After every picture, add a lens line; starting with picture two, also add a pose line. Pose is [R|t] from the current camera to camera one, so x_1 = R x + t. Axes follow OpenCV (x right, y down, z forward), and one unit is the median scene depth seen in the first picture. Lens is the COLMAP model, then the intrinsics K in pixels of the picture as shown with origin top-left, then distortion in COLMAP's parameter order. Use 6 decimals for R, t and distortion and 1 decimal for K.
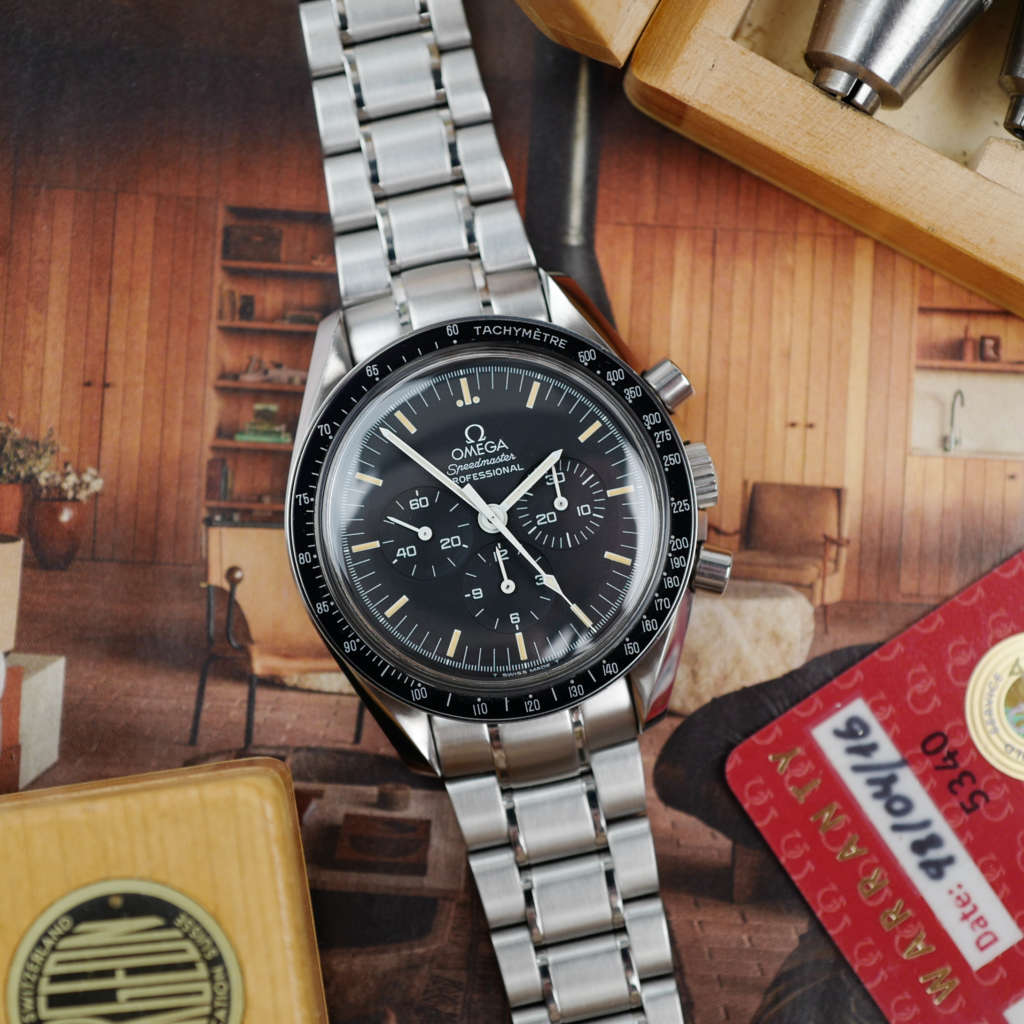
lens RADIAL K [[2177.4, 0, 534.7], [0, 2177.4, 511.8], [0, 0, 1]] dist [0.092789, 0.000000]
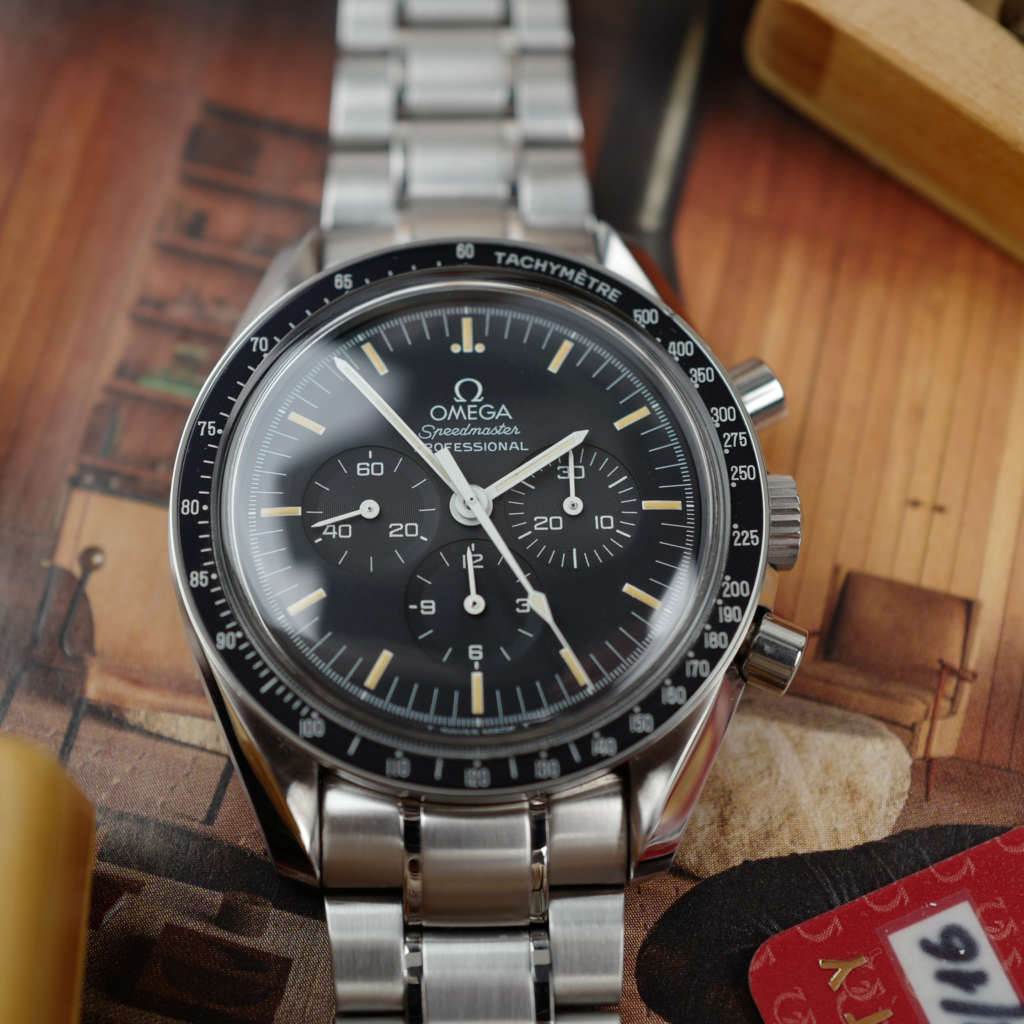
lens RADIAL K [[2081.3, 0, 479.2], [0, 2081.3, 515.7], [0, 0, 1]] dist [0.036209, 0.000000]
pose [[0.982393, 0.173549, -0.069167, 0.028094], [-0.186395, 0.935569, -0.299947, 0.195198], [0.012655, 0.307558, 0.951445, 0.366677]]
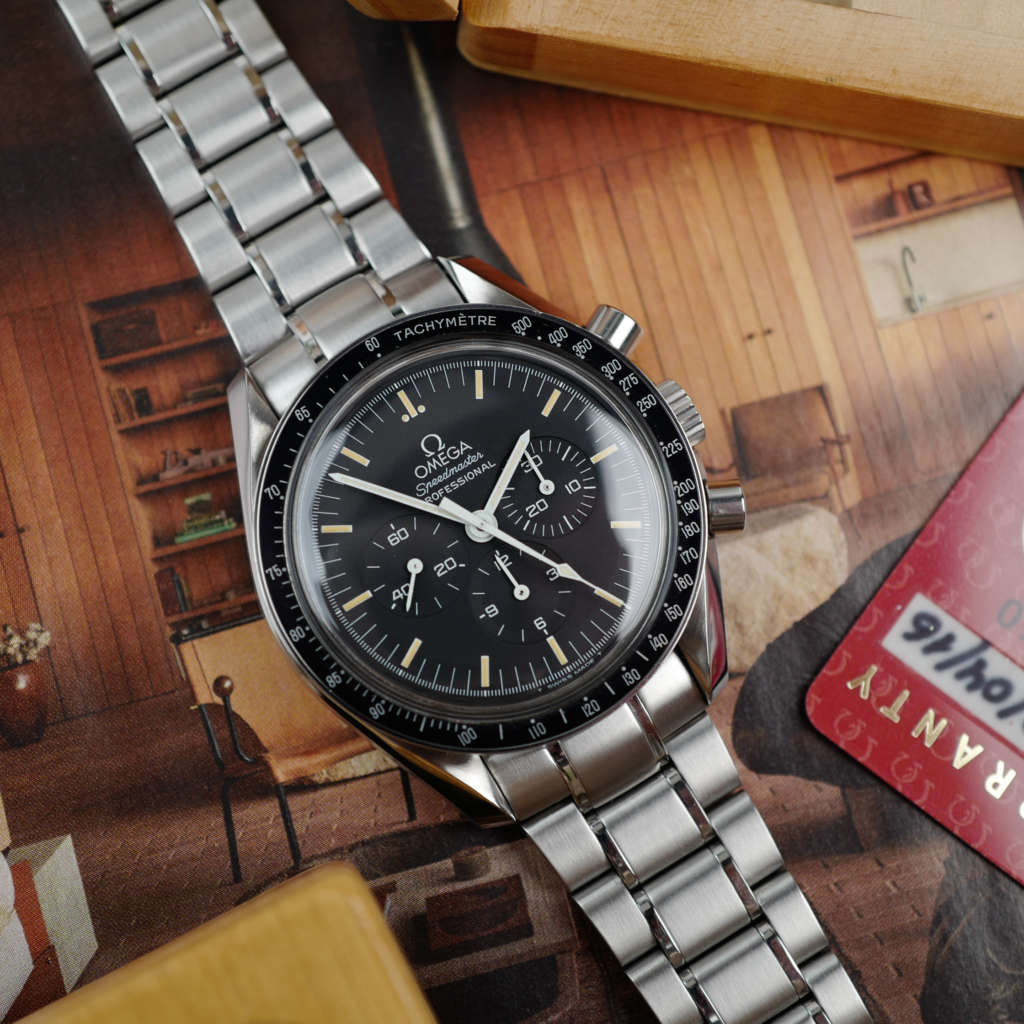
lens RADIAL K [[2098.7, 0, 515.9], [0, 2098.7, 511.2], [0, 0, 1]] dist [0.072066, 0.000000]
pose [[0.945139, -0.317022, 0.078801, -0.069990], [0.321920, 0.944877, -0.059796, 0.052052], [-0.055501, 0.081883, 0.995095, 0.129143]]
